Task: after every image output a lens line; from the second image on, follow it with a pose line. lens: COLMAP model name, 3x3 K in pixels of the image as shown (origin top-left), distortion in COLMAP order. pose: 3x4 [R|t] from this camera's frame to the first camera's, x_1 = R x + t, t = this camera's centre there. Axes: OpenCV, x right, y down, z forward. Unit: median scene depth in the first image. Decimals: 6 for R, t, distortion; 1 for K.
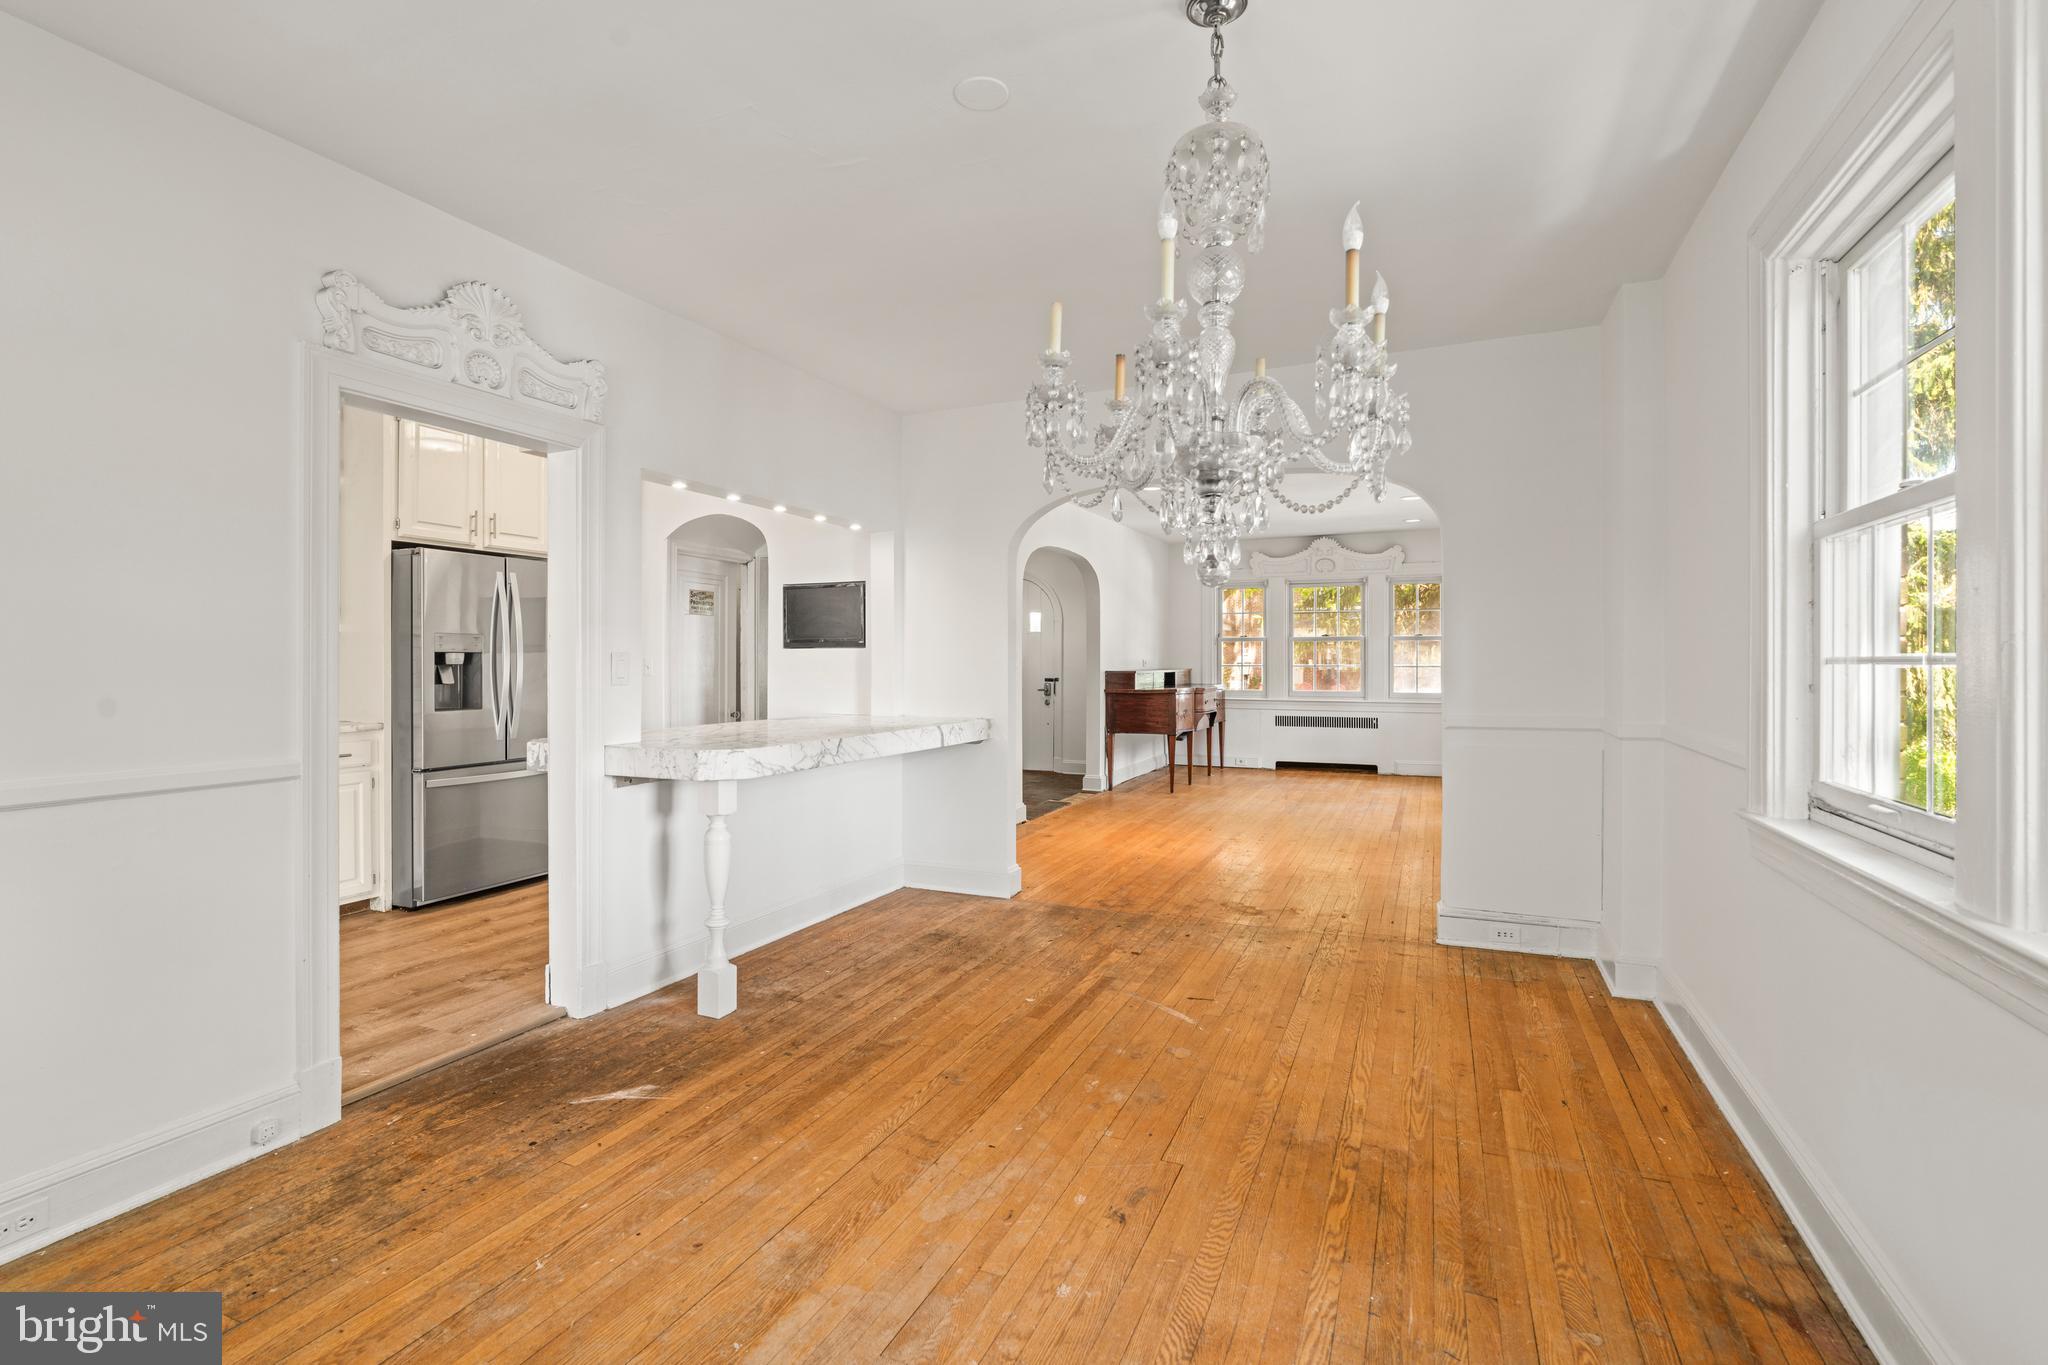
lens RADIAL K [[925.4, 0, 1028.5], [0, 925.4, 667.7], [0, 0, 1]] dist [-0.005222, 0.002299]
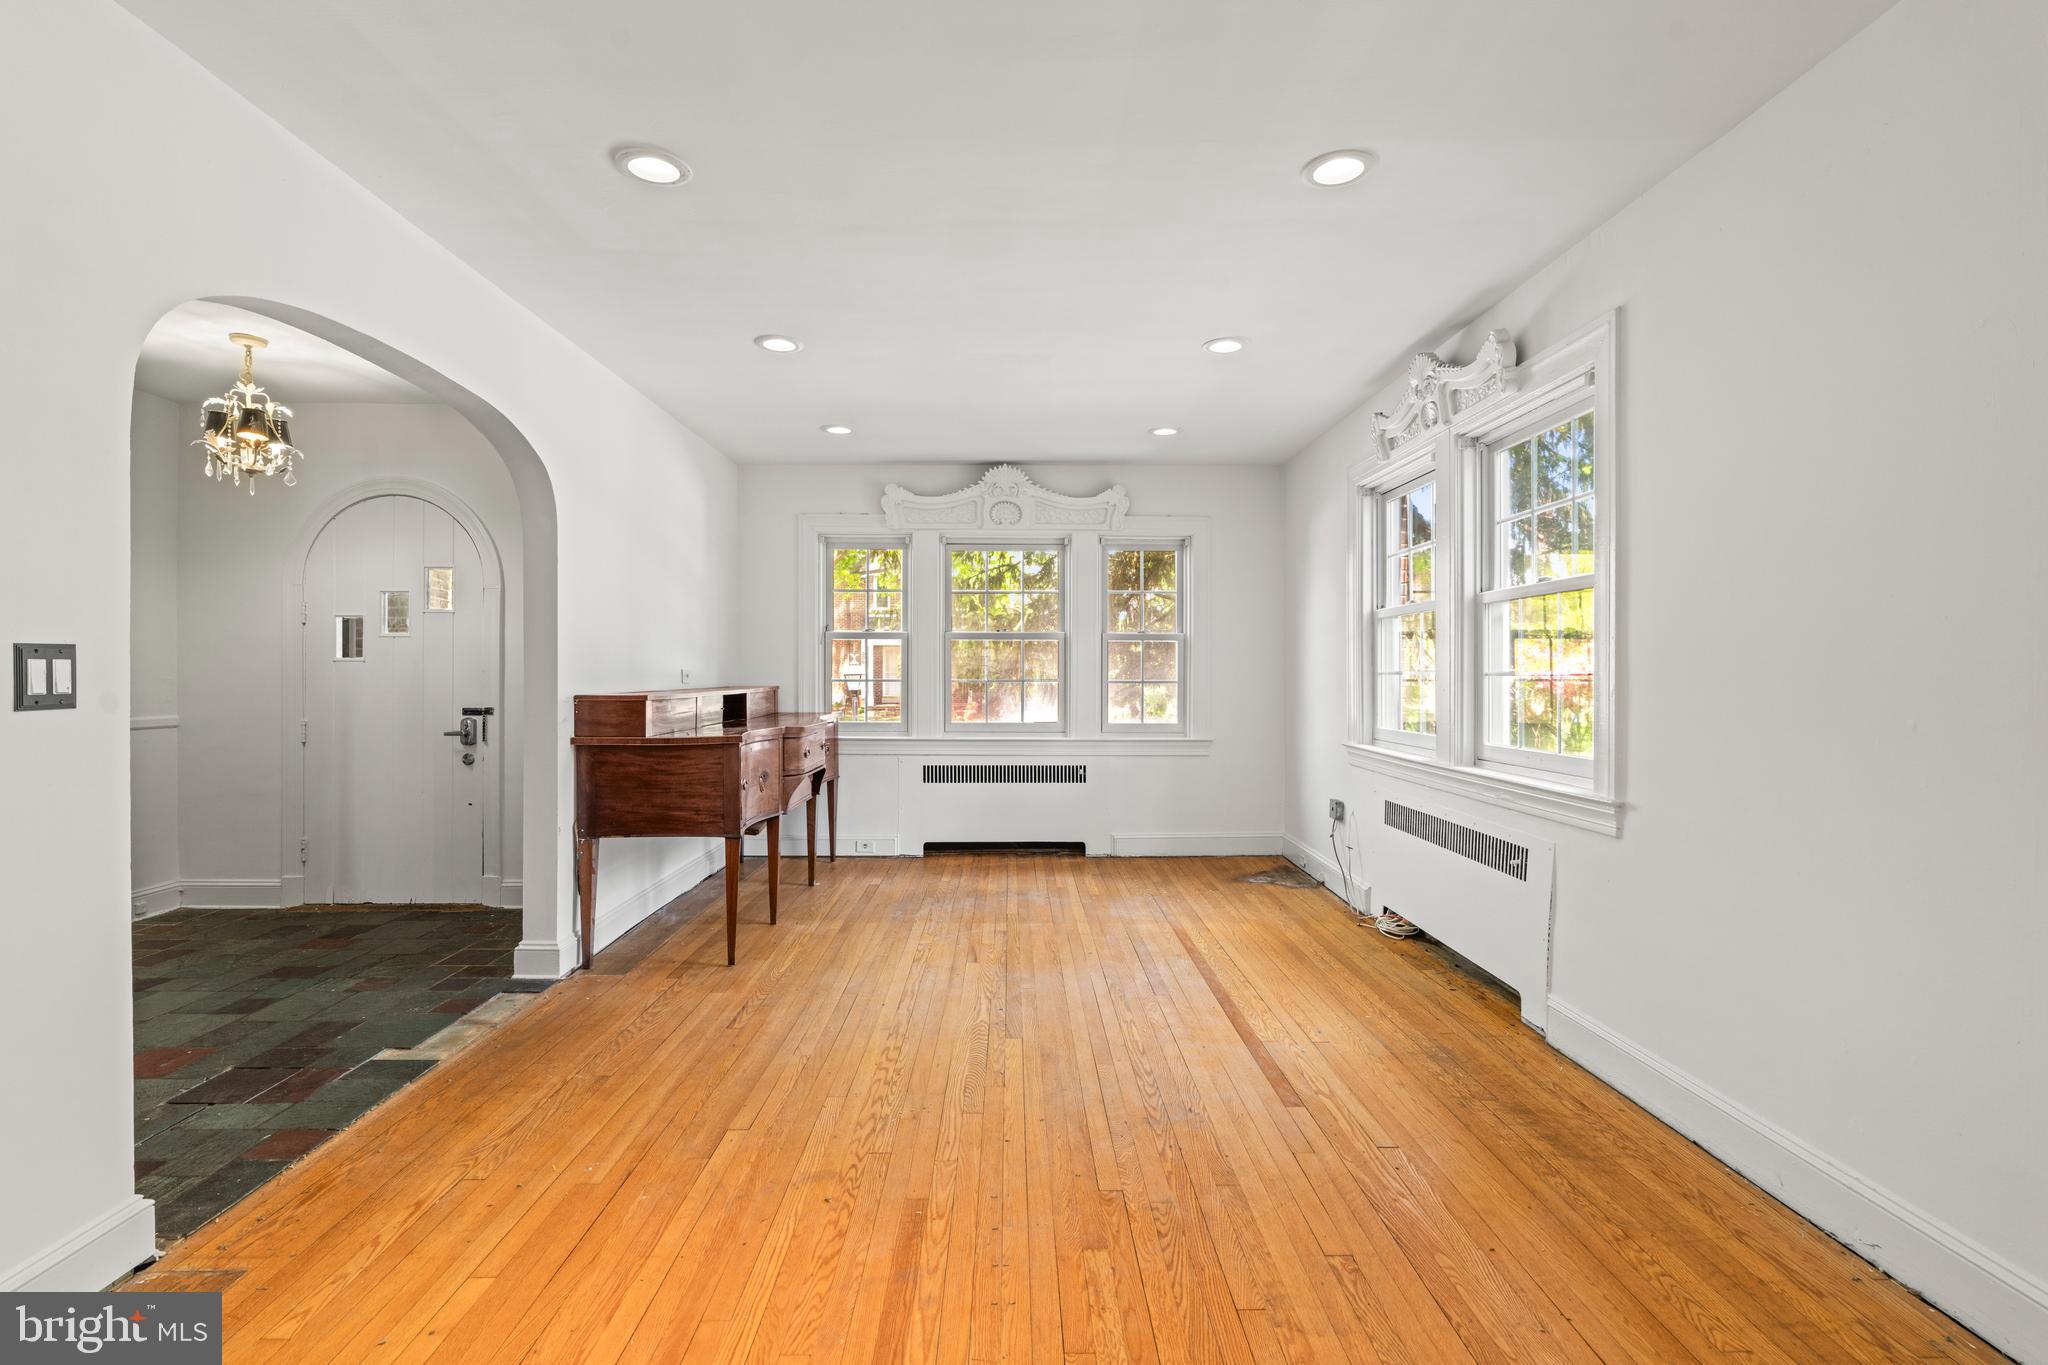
lens RADIAL K [[925.4, 0, 1010.6], [0, 925.4, 674.2], [0, 0, 1]] dist [-0.005222, 0.002299]
pose [[0.916256, 0.001653, 0.400589, 0.087222], [0.000237, 0.999989, -0.004668, -0.003835], [-0.400593, 0.004372, 0.916246, 0.467650]]
